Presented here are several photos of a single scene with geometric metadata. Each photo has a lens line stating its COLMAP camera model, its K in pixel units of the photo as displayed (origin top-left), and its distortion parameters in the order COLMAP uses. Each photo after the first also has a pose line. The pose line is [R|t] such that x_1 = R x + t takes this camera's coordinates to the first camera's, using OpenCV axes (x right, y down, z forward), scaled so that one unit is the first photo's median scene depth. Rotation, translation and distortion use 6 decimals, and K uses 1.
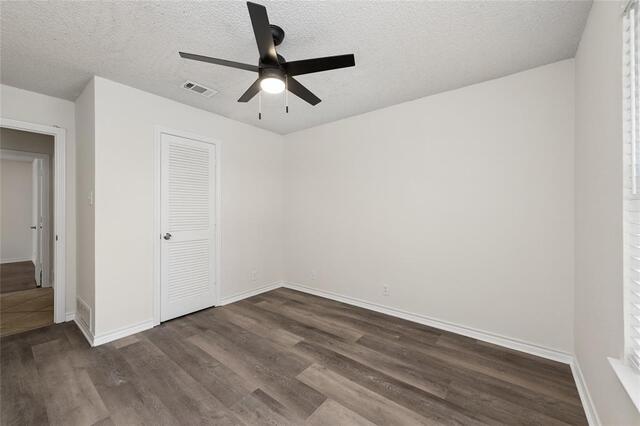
lens RADIAL K [[258.6, 0, 327.9], [0, 258.6, 208.1], [0, 0, 1]] dist [0.000108, -0.000187]
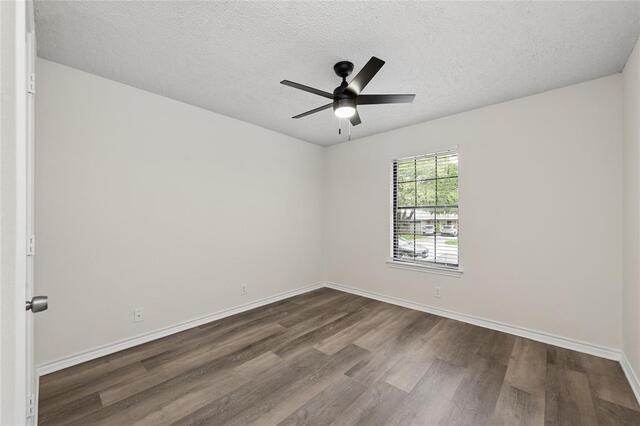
lens RADIAL K [[258.6, 0, 327.9], [0, 258.6, 208.1], [0, 0, 1]] dist [0.000108, -0.000187]
pose [[0.044292, 0.024714, 0.998713, -1.012687], [-0.005634, 0.999684, -0.024488, 0.010740], [-0.999003, -0.004542, 0.044417, 0.741487]]
